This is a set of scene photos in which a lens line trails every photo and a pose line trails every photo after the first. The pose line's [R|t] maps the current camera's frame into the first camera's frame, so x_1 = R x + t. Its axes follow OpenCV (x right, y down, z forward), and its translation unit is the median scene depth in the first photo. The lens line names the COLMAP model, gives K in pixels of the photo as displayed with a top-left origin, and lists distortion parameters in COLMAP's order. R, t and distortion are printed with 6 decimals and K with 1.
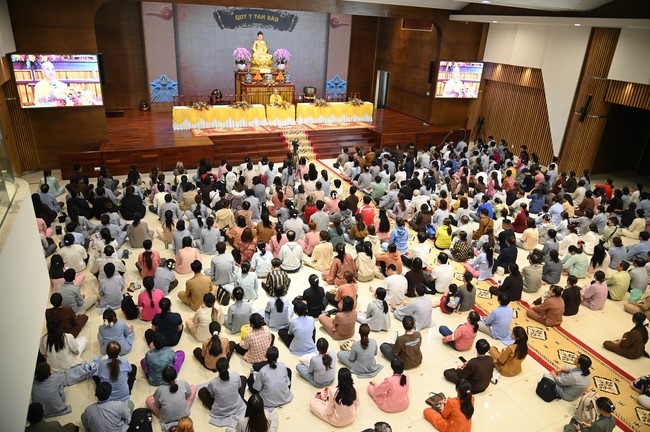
lens RADIAL K [[441.1, 0, 325.0], [0, 441.1, 216.0], [0, 0, 1]] dist [-0.042203, 0.006616]
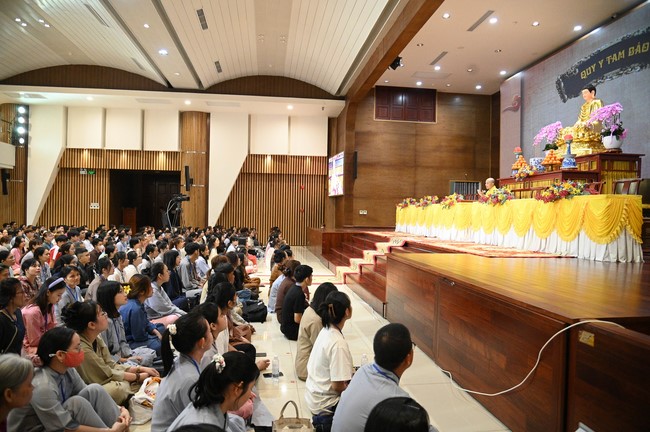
lens RADIAL K [[441.1, 0, 325.0], [0, 441.1, 216.0], [0, 0, 1]] dist [-0.042203, 0.006616]
pose [[-0.297371, -0.057063, -0.953055, 0.410489], [-0.416515, 0.905970, 0.075717, -0.198837], [0.859119, 0.419478, -0.293177, 0.958803]]
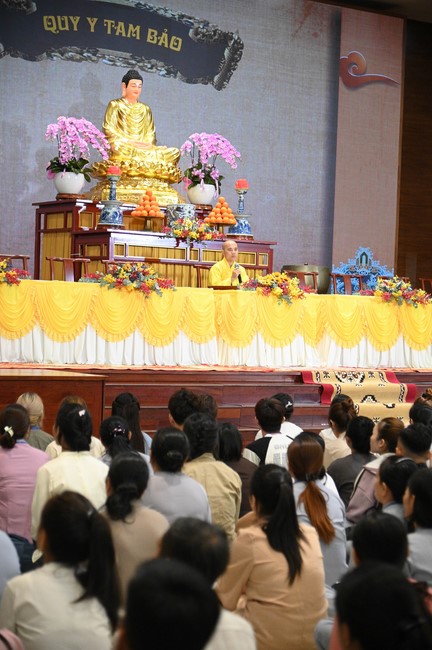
lens RADIAL K [[1424.2, 0, 216.0], [0, 1424.2, 325.0], [0, 0, 1]] dist [0.013956, 0.419563]
pose [[0.987500, -0.020503, 0.156277, -0.243011], [0.080407, 0.918313, -0.387603, 0.081099], [-0.135564, 0.395324, 0.908483, 0.239297]]
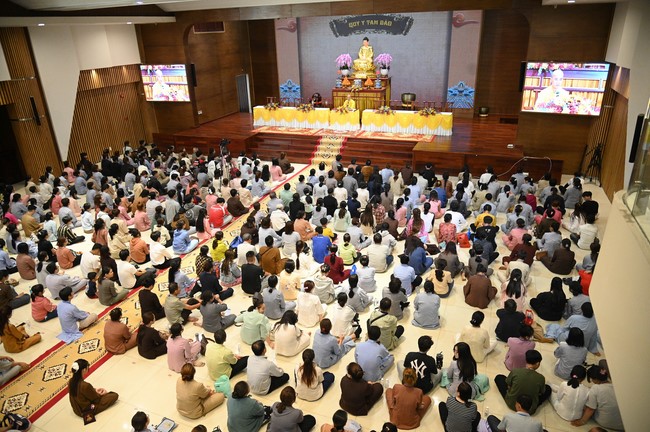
lens RADIAL K [[441.1, 0, 325.0], [0, 441.1, 216.0], [0, 0, 1]] dist [-0.042203, 0.006616]
pose [[0.684989, 0.215509, -0.695949, 0.582728], [-0.226295, 0.970936, 0.077931, -0.080937], [0.692518, 0.104108, 0.713849, 0.262360]]
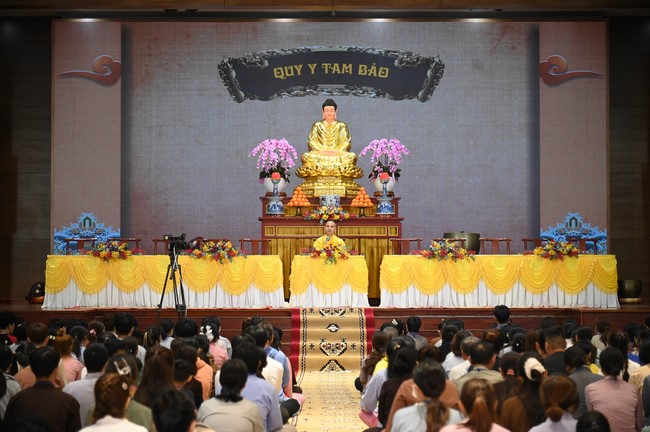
lens RADIAL K [[1574.8, 0, 325.0], [0, 1574.8, 216.0], [0, 0, 1]] dist [0.030139, 0.083132]
pose [[0.907656, -0.072560, -0.413394, 0.417556], [-0.122034, 0.896767, -0.425342, 0.262245], [0.401581, 0.436513, 0.805102, -0.072238]]
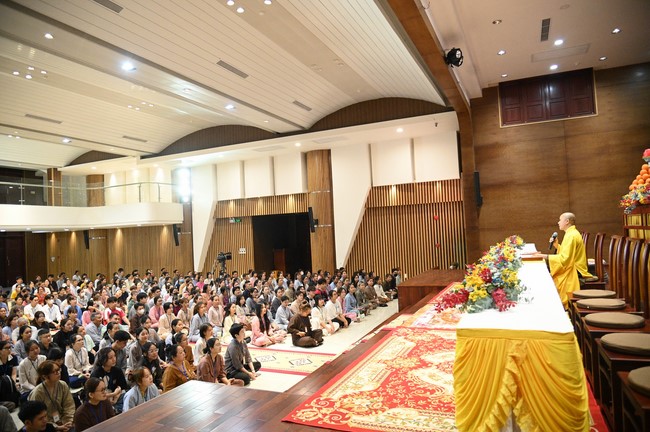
lens RADIAL K [[441.1, 0, 325.0], [0, 441.1, 216.0], [0, 0, 1]] dist [-0.042203, 0.006616]
pose [[-0.758678, -0.043733, -0.649996, 0.202396], [-0.256572, 0.937165, 0.236417, -0.302855], [0.598814, 0.346135, -0.722227, 1.069617]]
